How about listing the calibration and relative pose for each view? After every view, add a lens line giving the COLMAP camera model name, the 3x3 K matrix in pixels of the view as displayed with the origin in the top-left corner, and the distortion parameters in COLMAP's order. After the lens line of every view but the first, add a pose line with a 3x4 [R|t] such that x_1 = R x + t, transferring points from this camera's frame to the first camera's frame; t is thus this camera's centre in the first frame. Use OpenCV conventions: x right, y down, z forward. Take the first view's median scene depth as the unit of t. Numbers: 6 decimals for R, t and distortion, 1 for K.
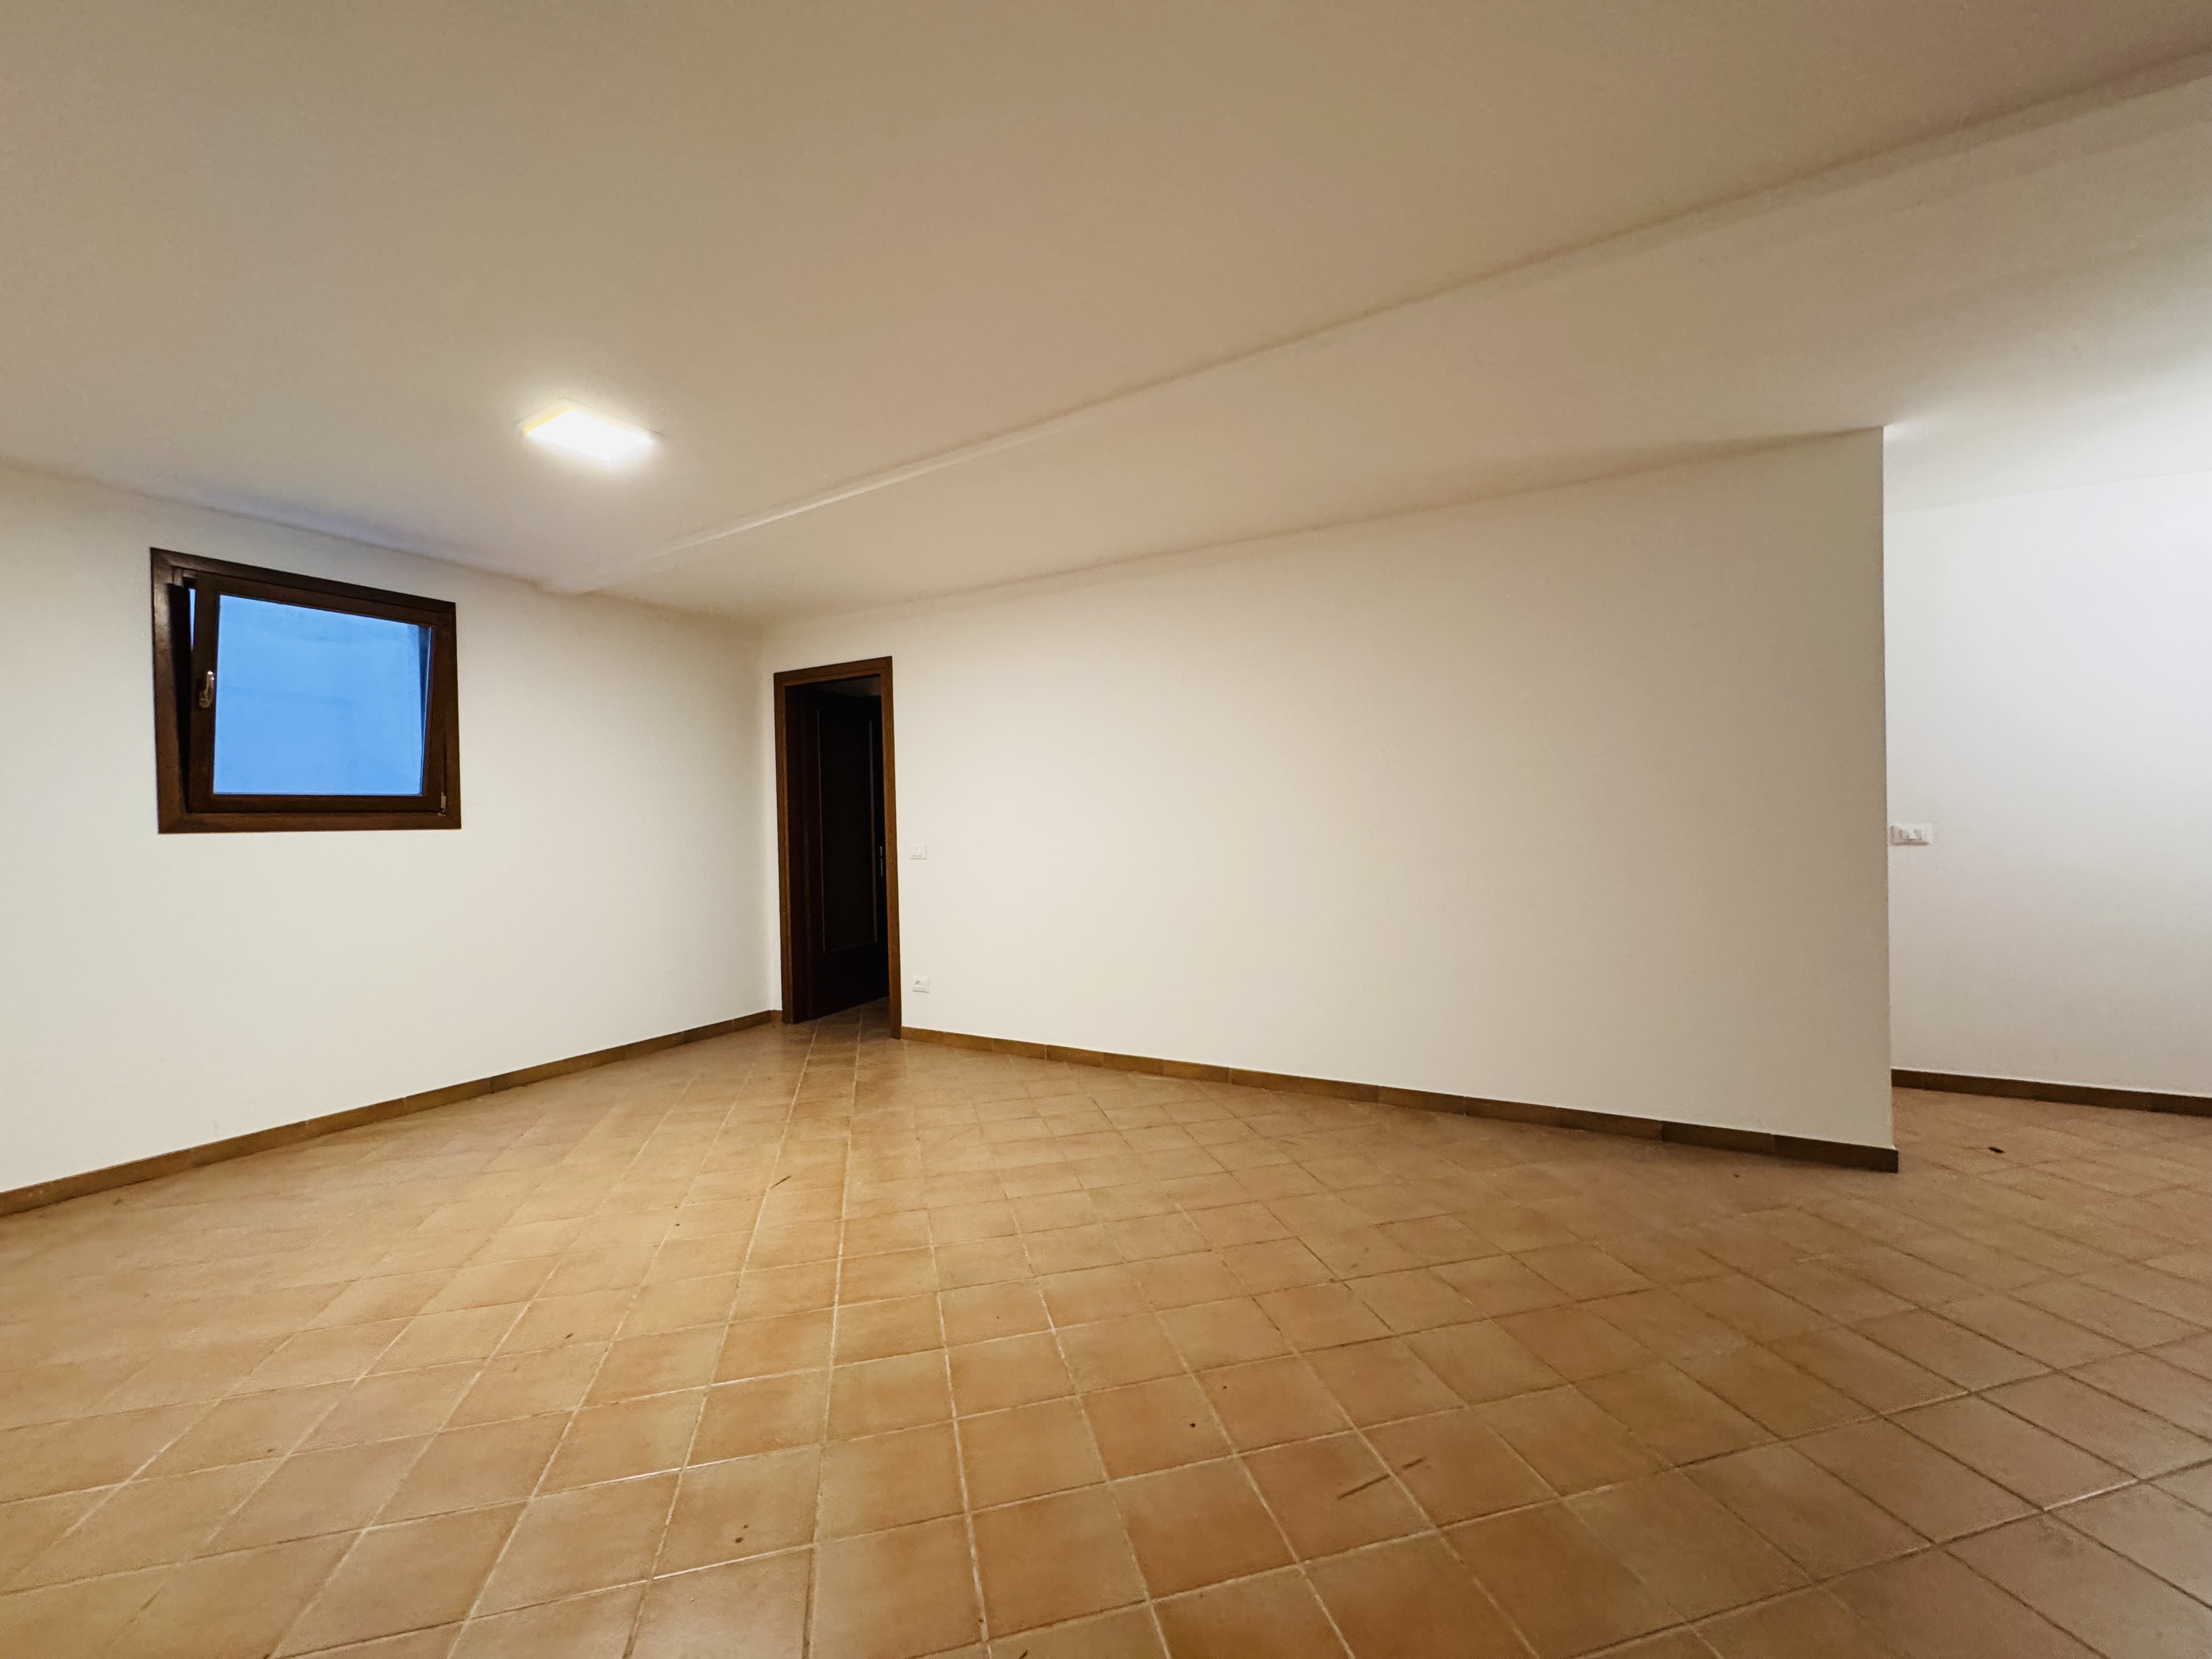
lens RADIAL K [[882.6, 0, 1093.5], [0, 882.6, 827.0], [0, 0, 1]] dist [-0.003677, -0.000032]
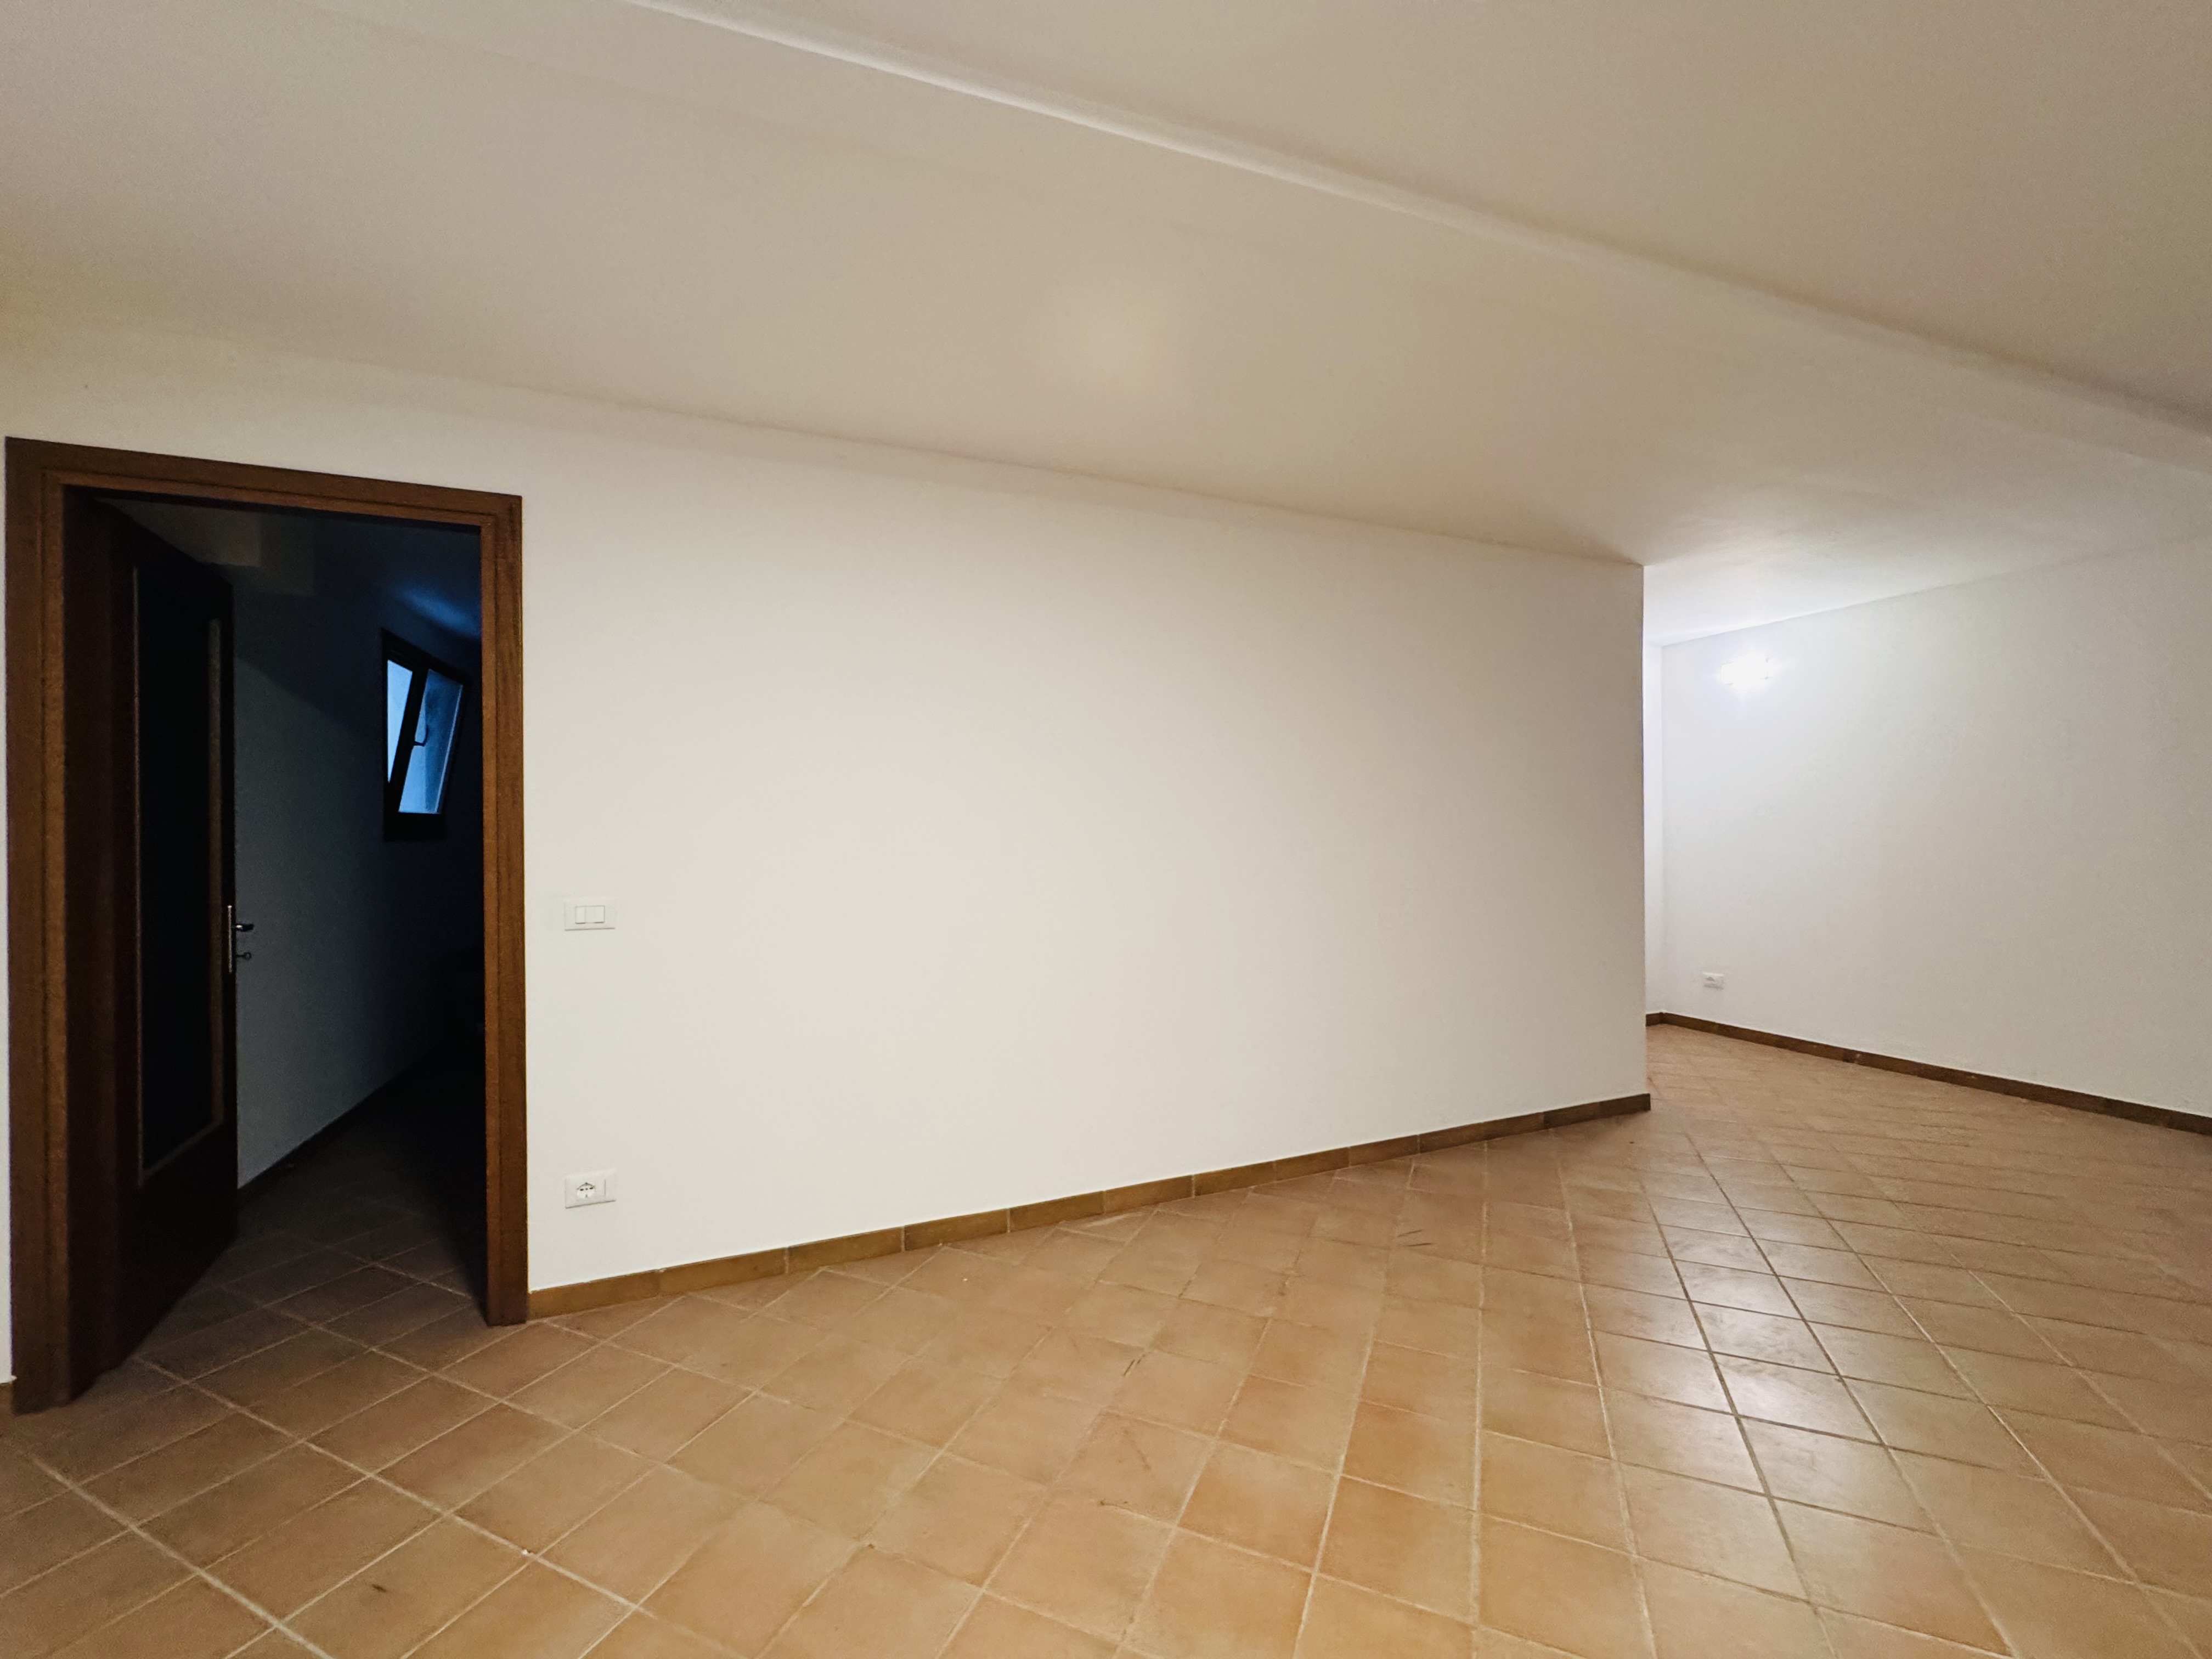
lens RADIAL K [[882.6, 0, 1104.0], [0, 882.6, 831.4], [0, 0, 1]] dist [-0.003677, -0.000032]
pose [[0.616369, 0.017895, 0.787254, -0.532878], [0.003357, 0.999673, -0.025351, -0.004803], [-0.787450, 0.018269, 0.616107, 0.629966]]
